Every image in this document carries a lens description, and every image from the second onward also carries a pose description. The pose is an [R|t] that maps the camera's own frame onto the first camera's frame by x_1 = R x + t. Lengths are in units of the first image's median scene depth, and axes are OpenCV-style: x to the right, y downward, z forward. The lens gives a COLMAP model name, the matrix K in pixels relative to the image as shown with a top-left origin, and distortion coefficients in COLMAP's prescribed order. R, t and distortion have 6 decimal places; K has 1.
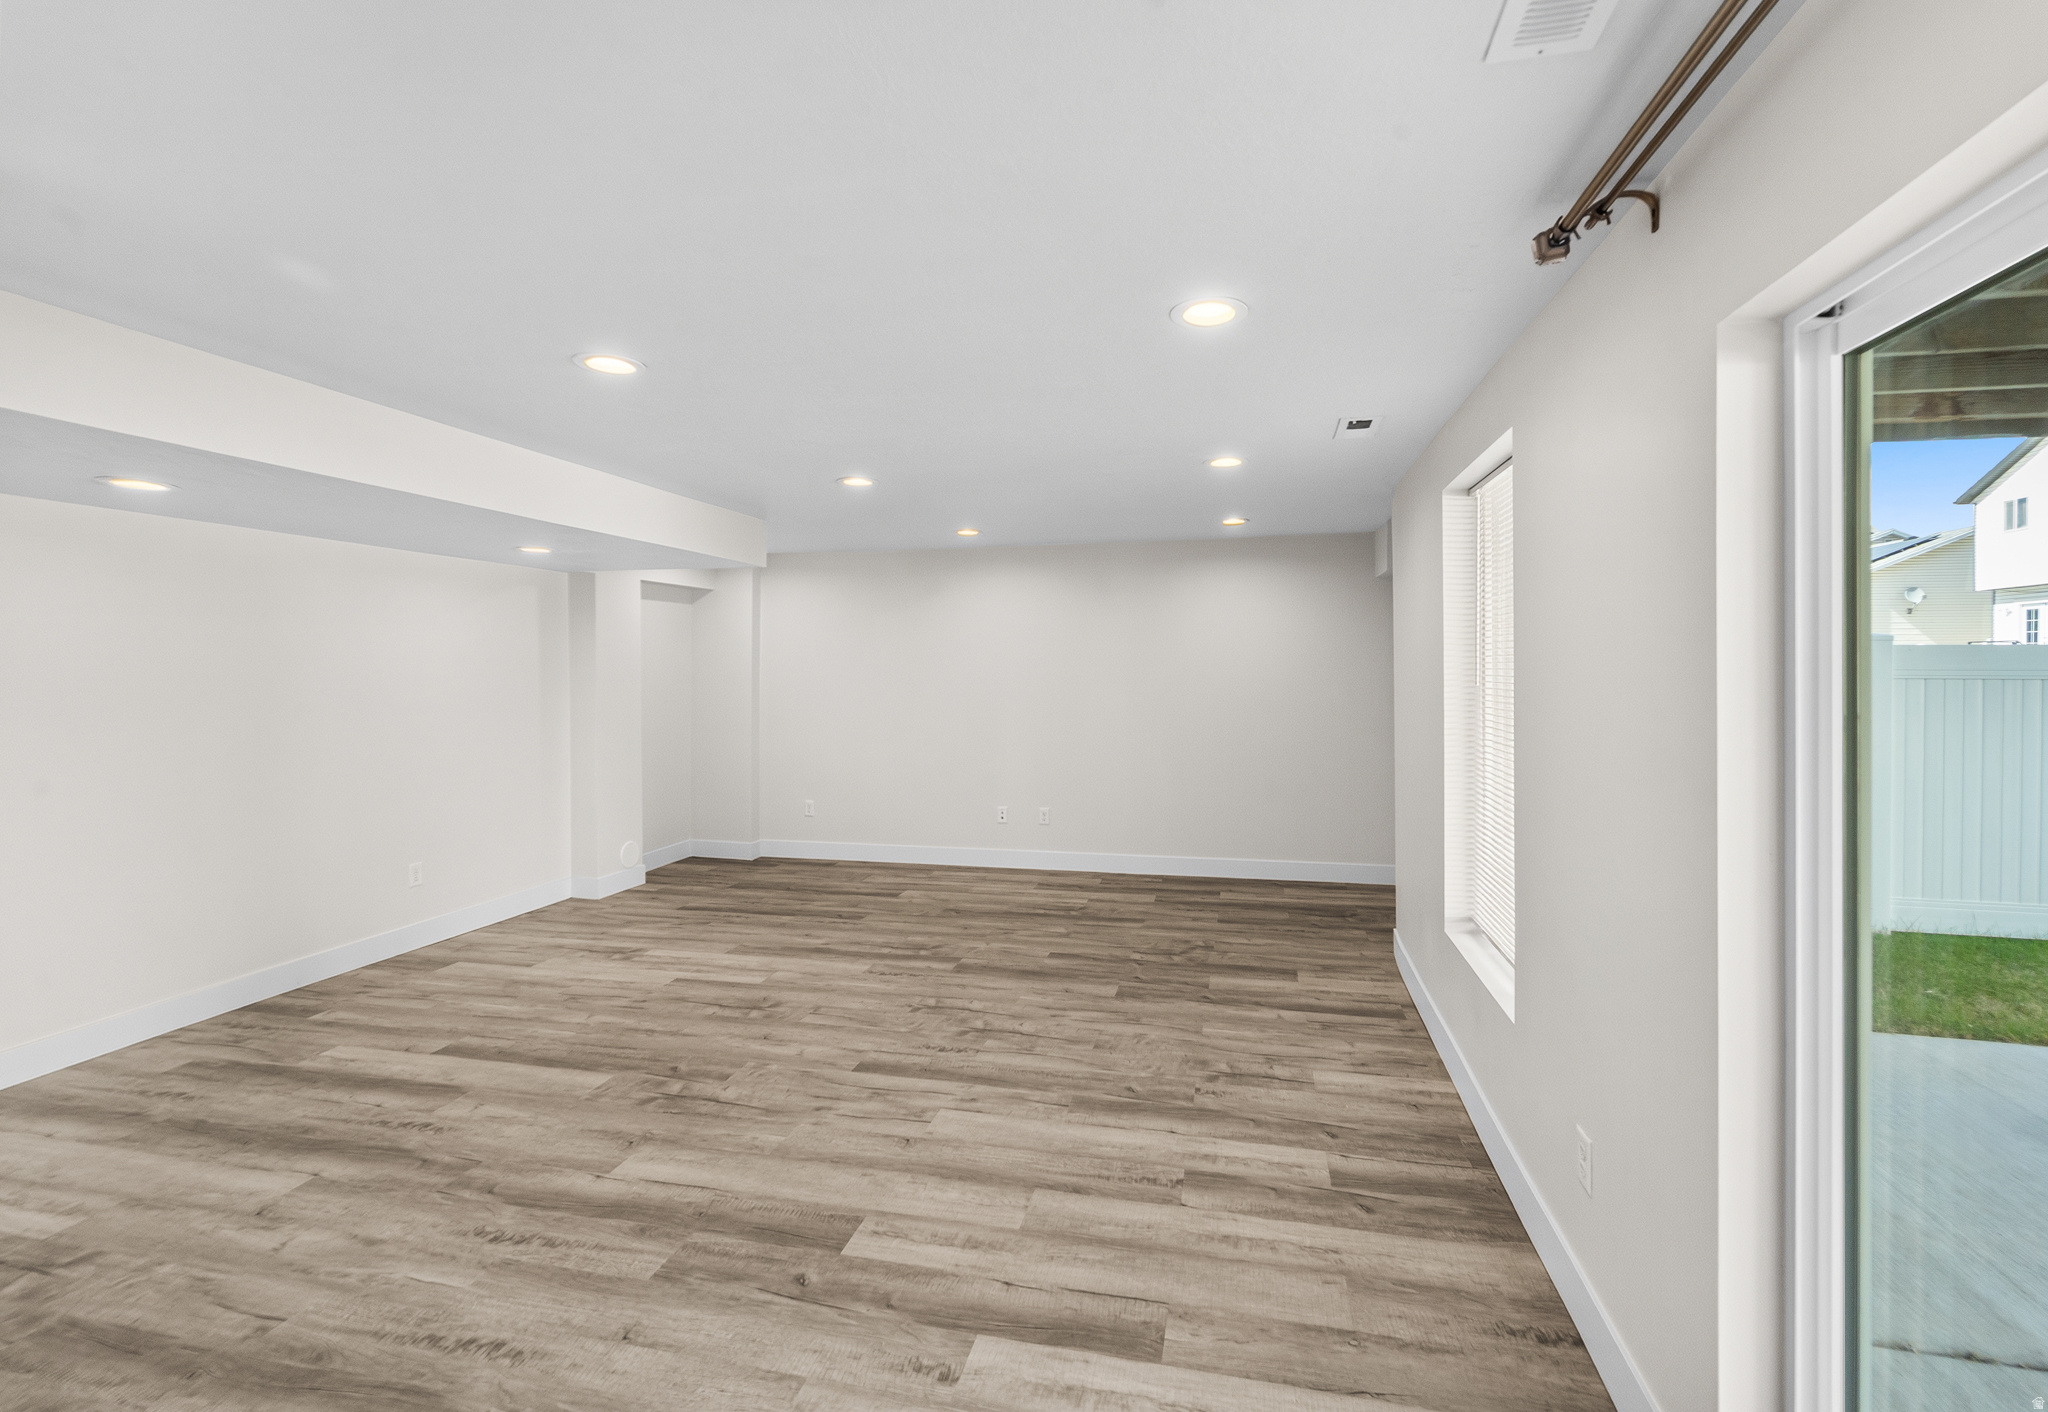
lens RADIAL K [[883.6, 0, 1059.6], [0, 883.6, 670.5], [0, 0, 1]] dist [0.006806, -0.003674]
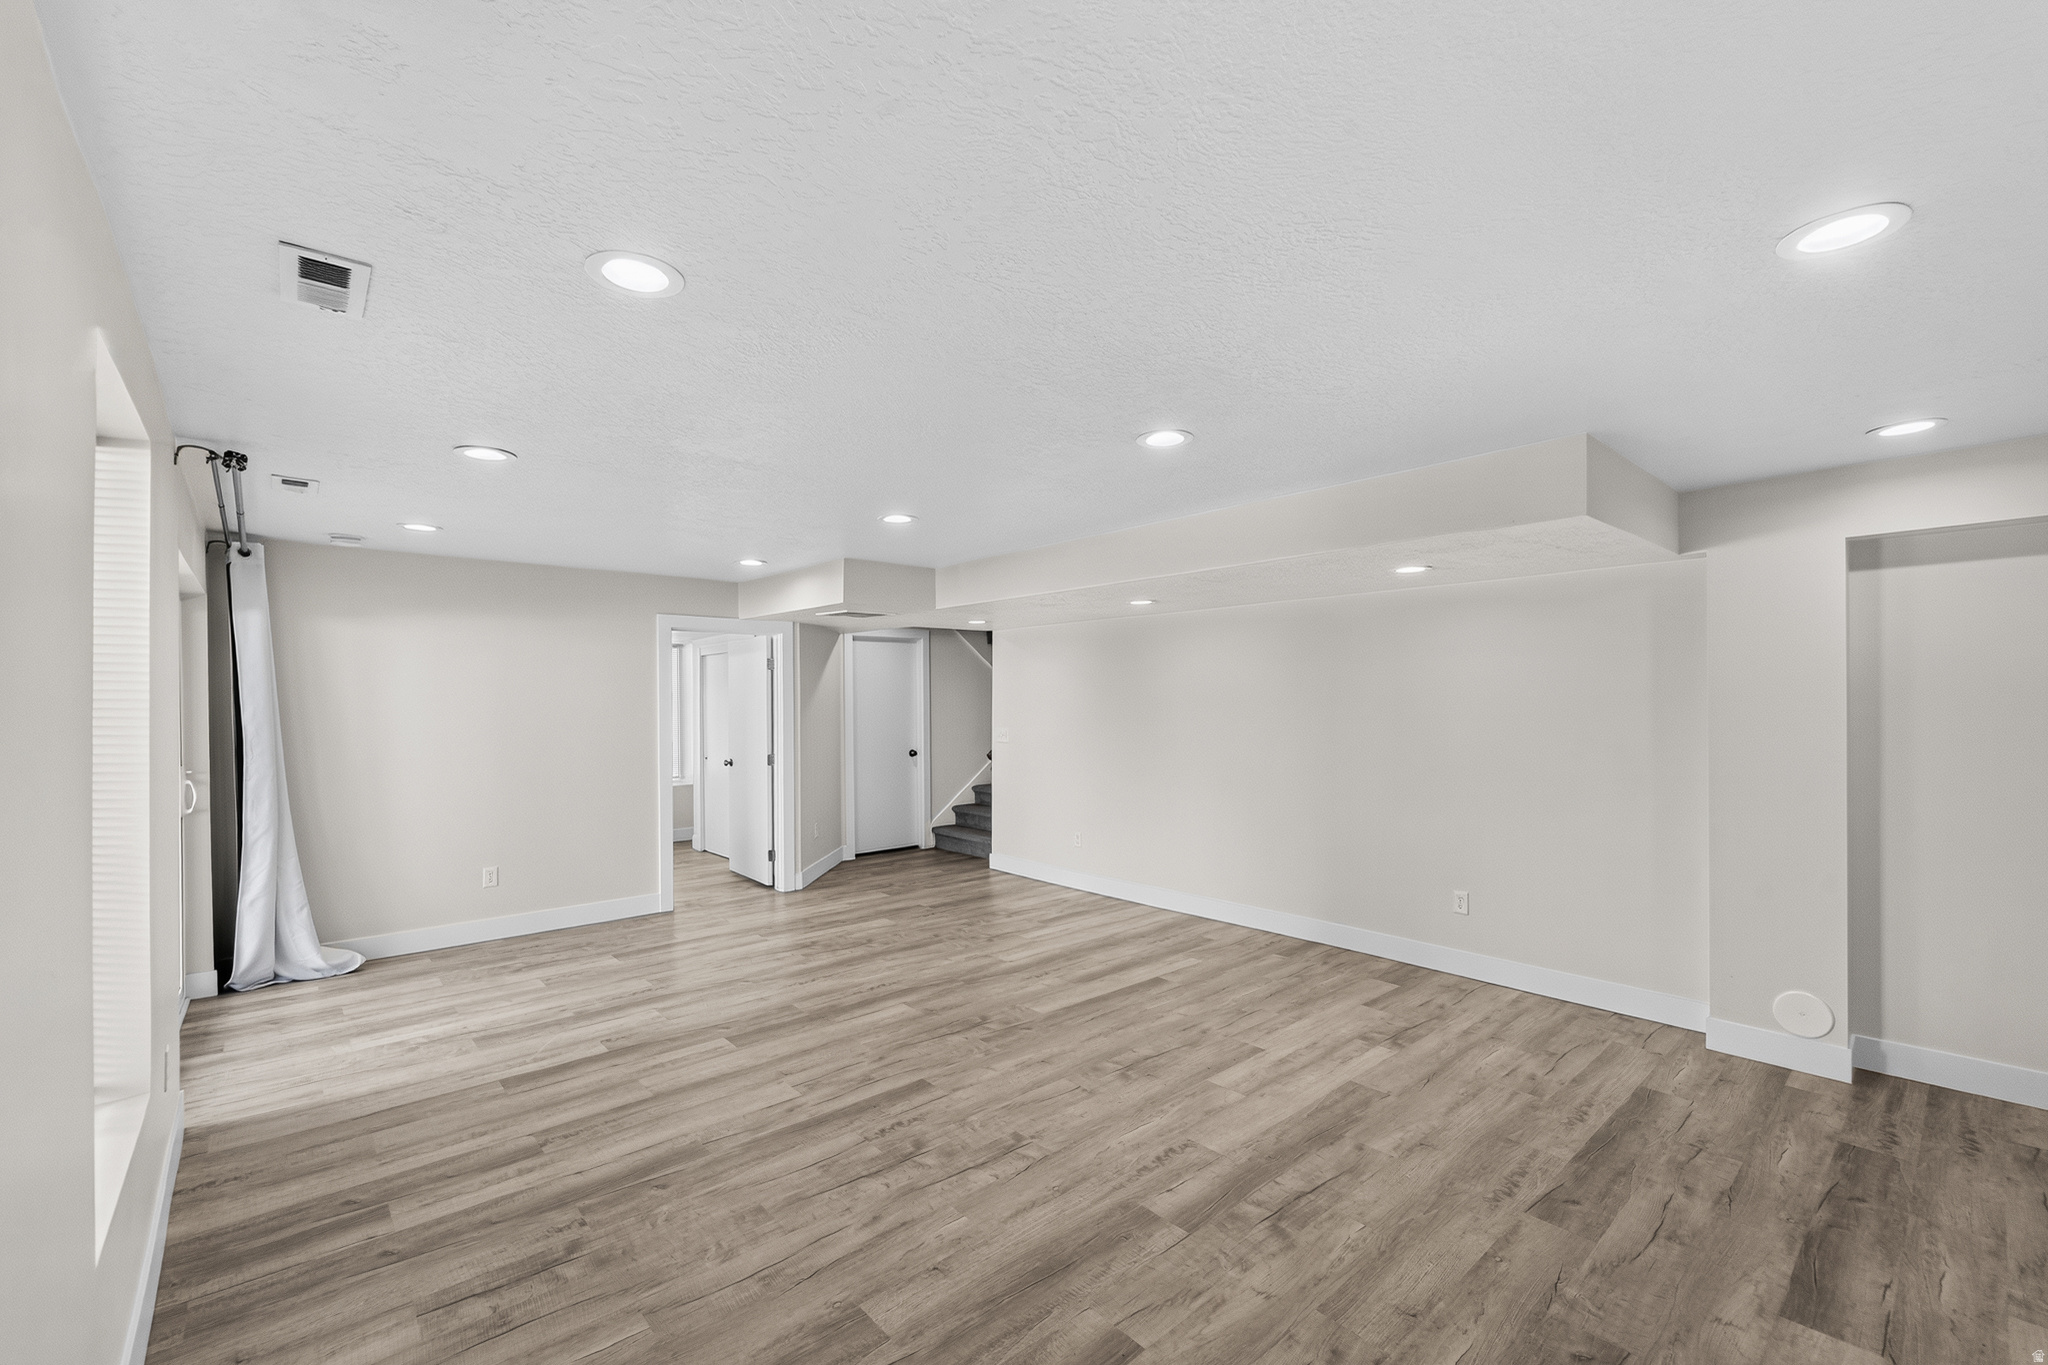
lens RADIAL K [[851.1, 0, 1017.1], [0, 851.1, 682.7], [0, 0, 1]] dist [0.001217, -0.001330]
pose [[-0.598096, -0.014100, -0.801300, 0.510906], [0.002395, 0.999809, -0.019381, -0.004454], [0.801421, -0.013511, -0.597948, 1.665450]]
